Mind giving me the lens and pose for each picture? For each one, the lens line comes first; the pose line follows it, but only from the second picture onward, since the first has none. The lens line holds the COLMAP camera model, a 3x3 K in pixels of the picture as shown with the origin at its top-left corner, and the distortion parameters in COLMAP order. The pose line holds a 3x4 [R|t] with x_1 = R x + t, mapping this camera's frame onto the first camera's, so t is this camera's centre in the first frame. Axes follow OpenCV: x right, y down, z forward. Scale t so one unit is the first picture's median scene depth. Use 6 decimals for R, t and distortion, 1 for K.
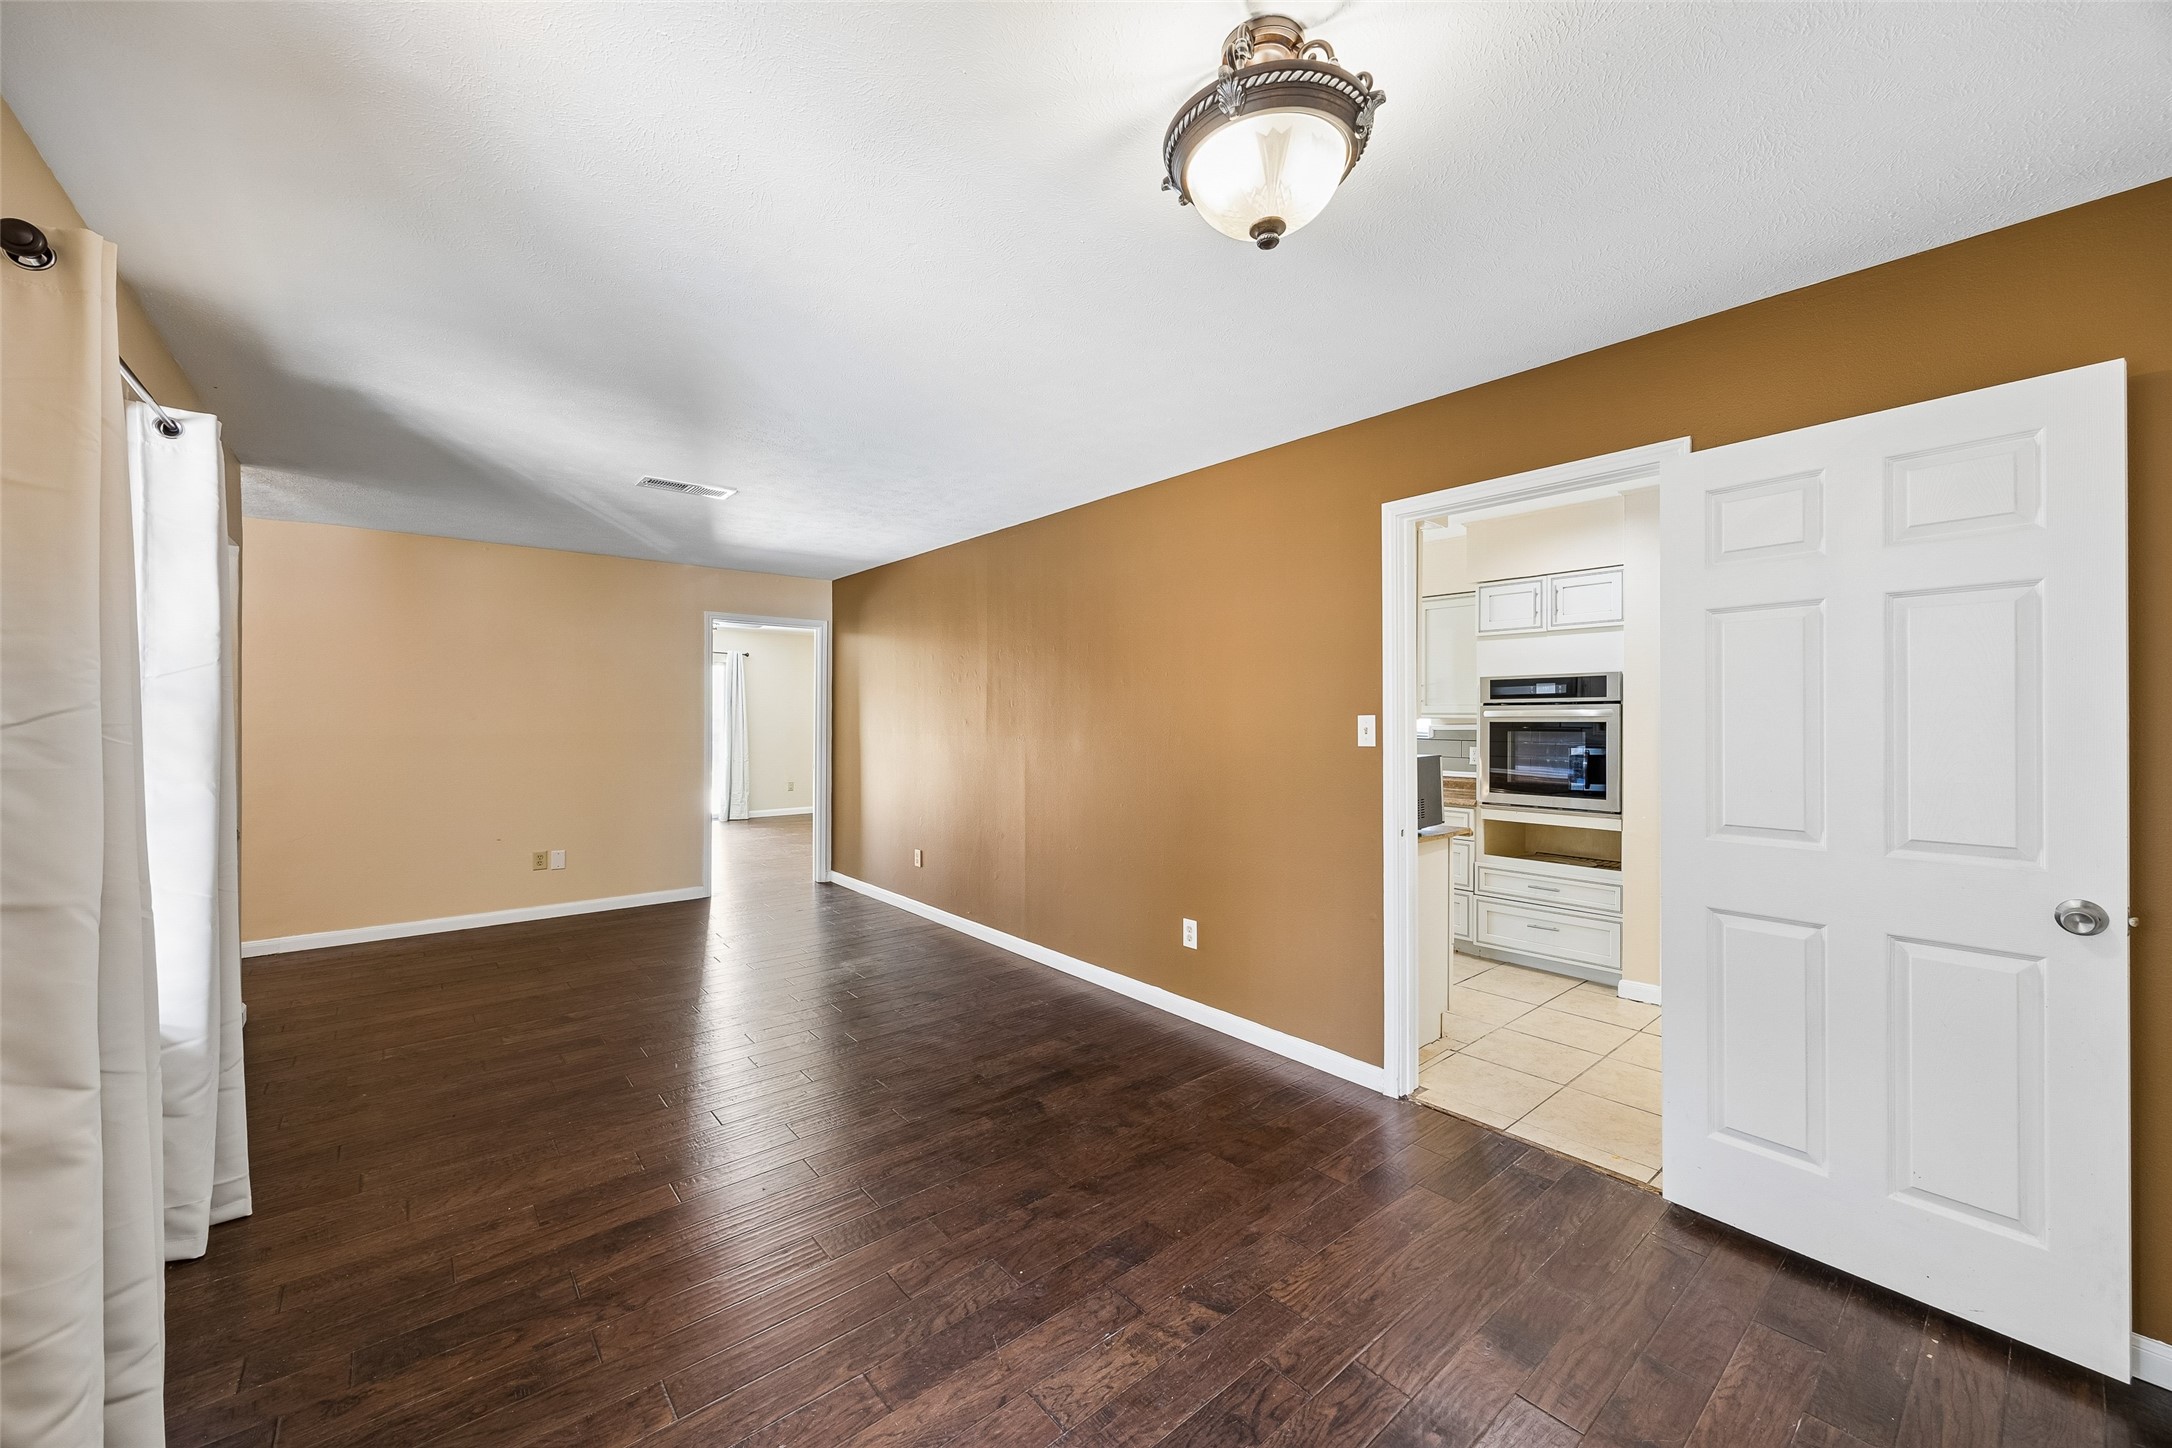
lens RADIAL K [[828.4, 0, 1094.1], [0, 828.4, 712.9], [0, 0, 1]] dist [-0.002169, -0.000197]
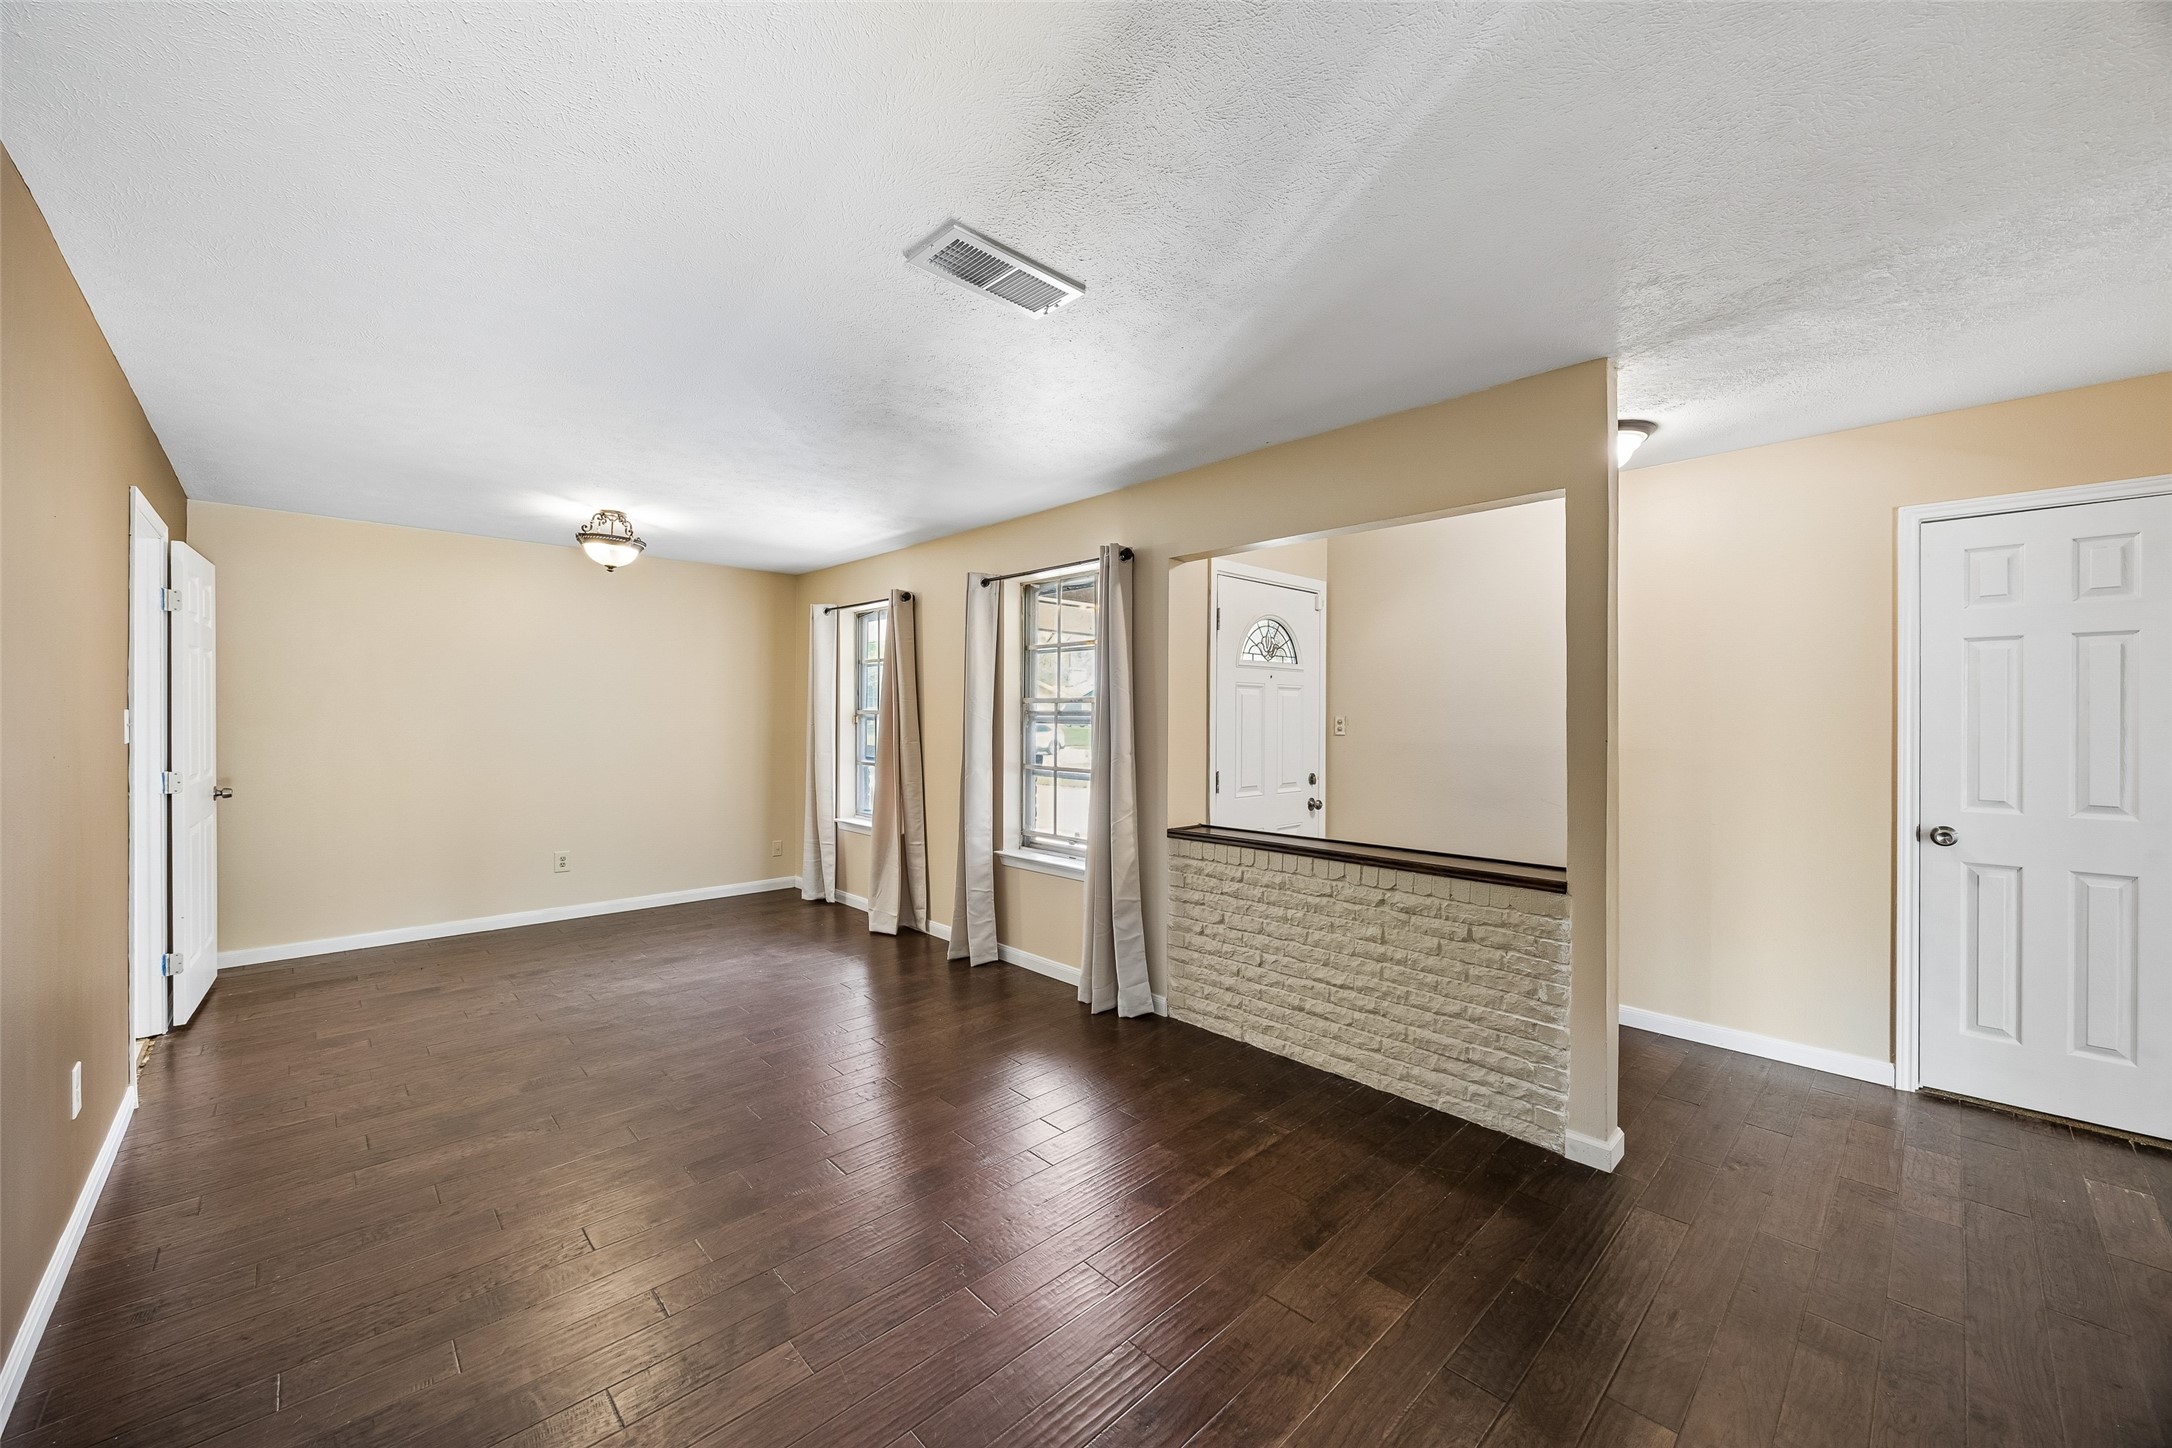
lens RADIAL K [[834.2, 0, 1092.9], [0, 834.2, 712.3], [0, 0, 1]] dist [-0.003024, -0.000458]
pose [[-0.997668, -0.002098, -0.068223, -0.878950], [-0.002061, 0.999998, -0.000617, -0.004890], [0.068224, -0.000475, -0.997670, 2.606162]]
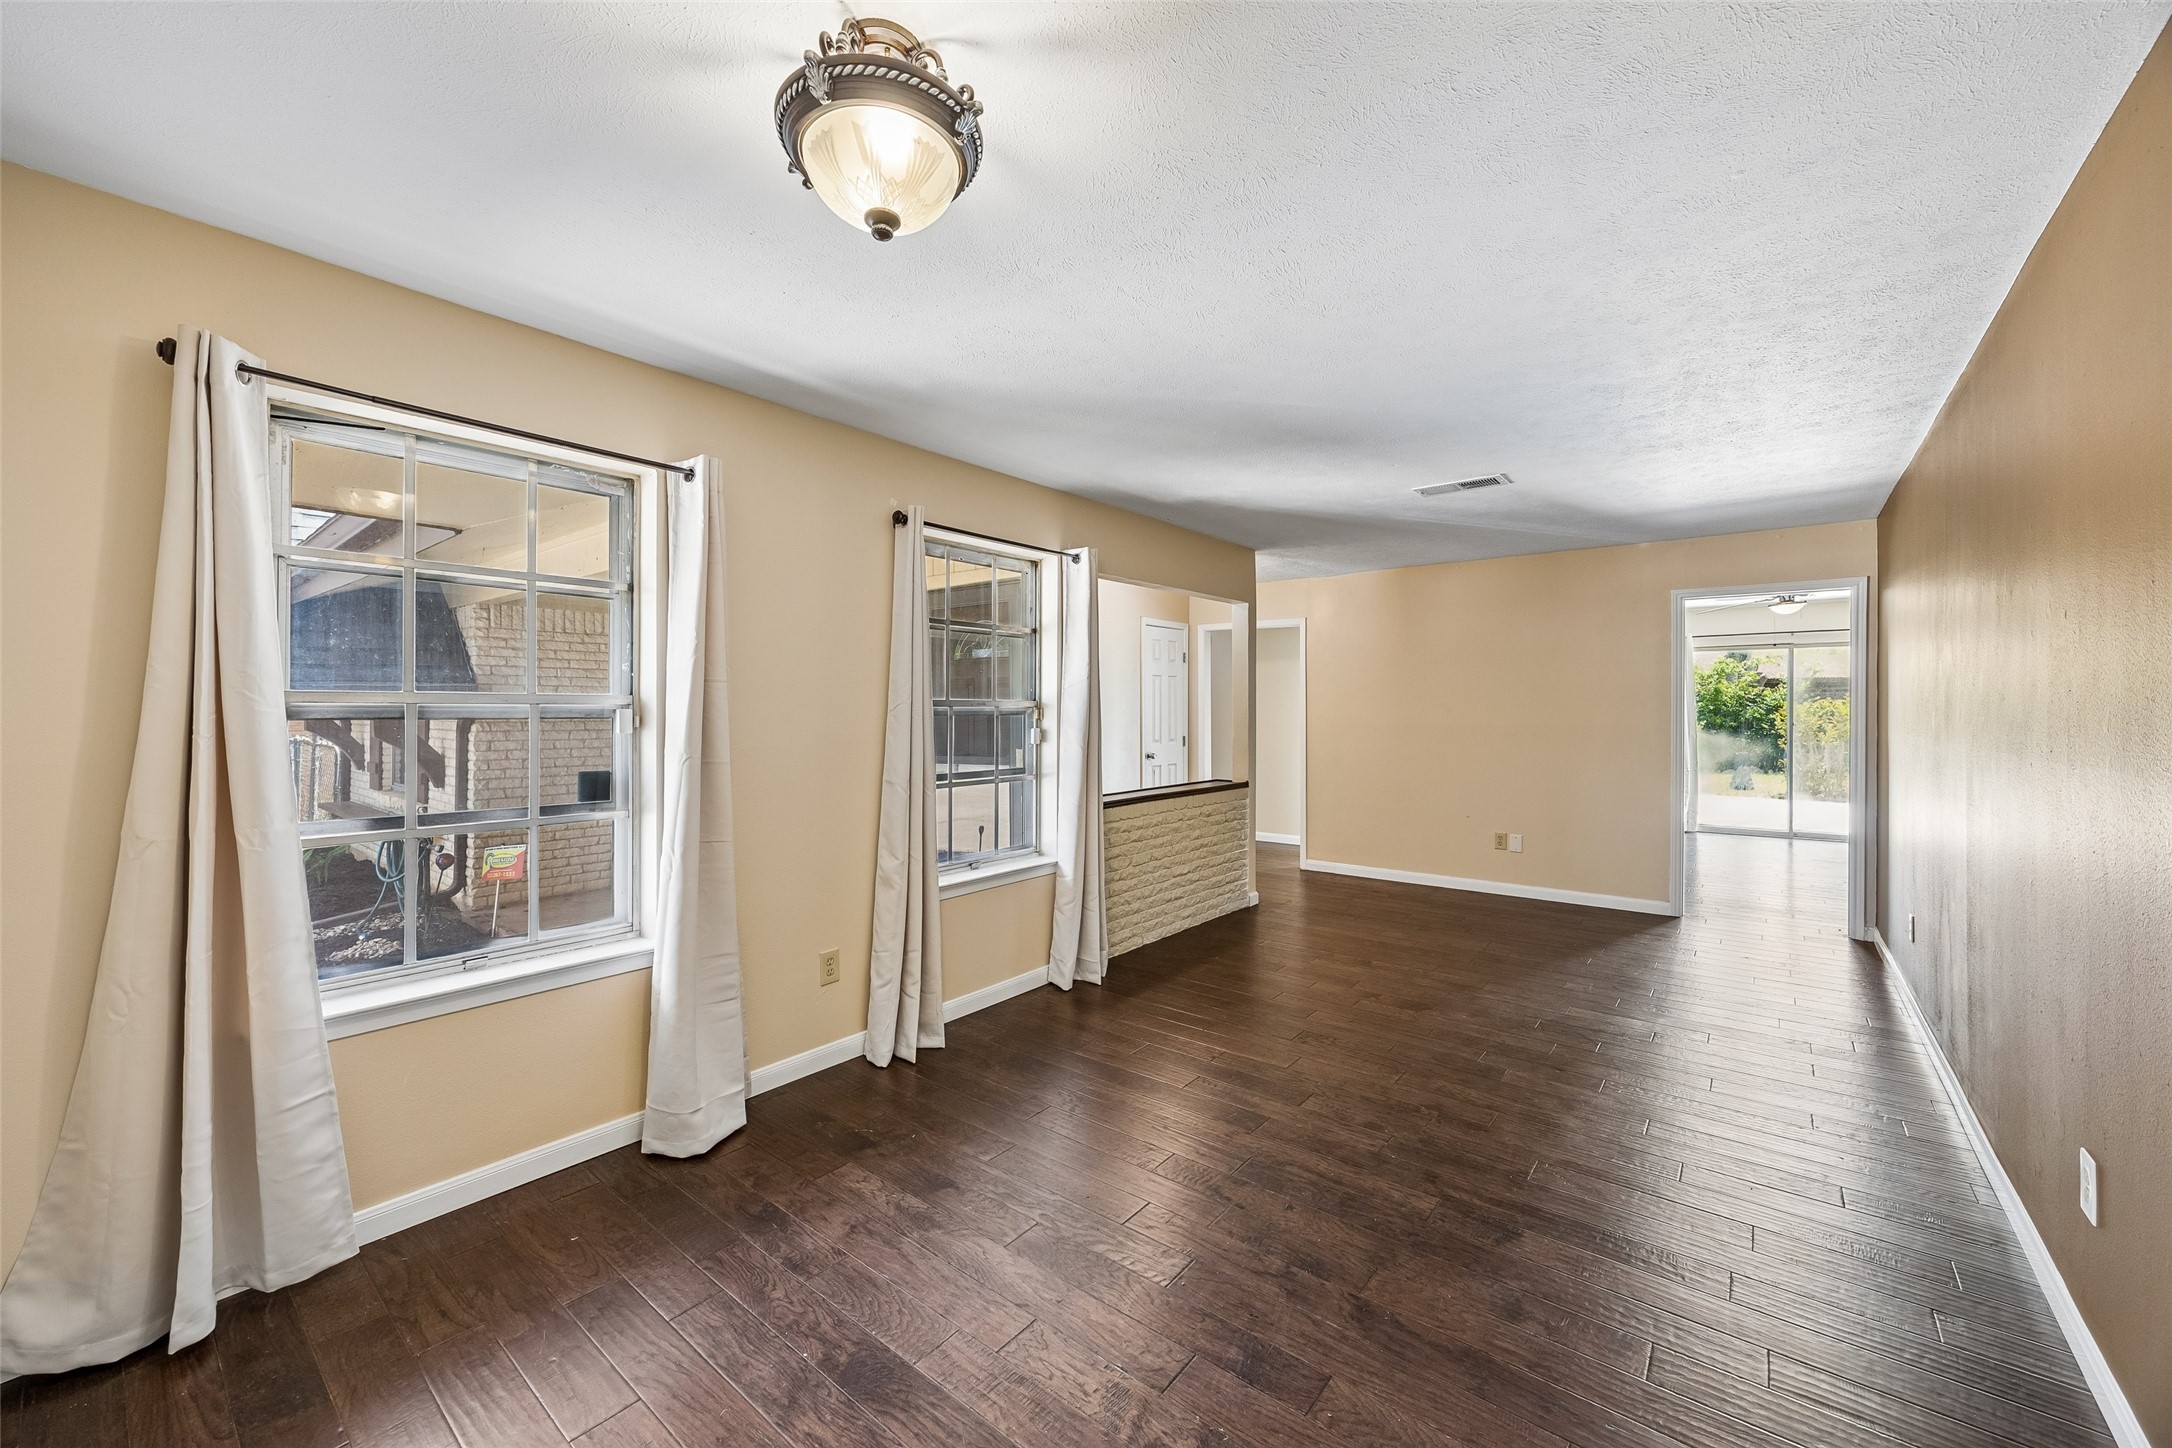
lens RADIAL K [[828.4, 0, 1094.1], [0, 828.4, 712.9], [0, 0, 1]] dist [-0.002169, -0.000197]
pose [[0.193717, 0.003333, -0.981052, 0.716972], [0.001214, 0.999993, 0.003637, 0.009465], [0.981057, -0.001895, 0.193712, 0.615274]]
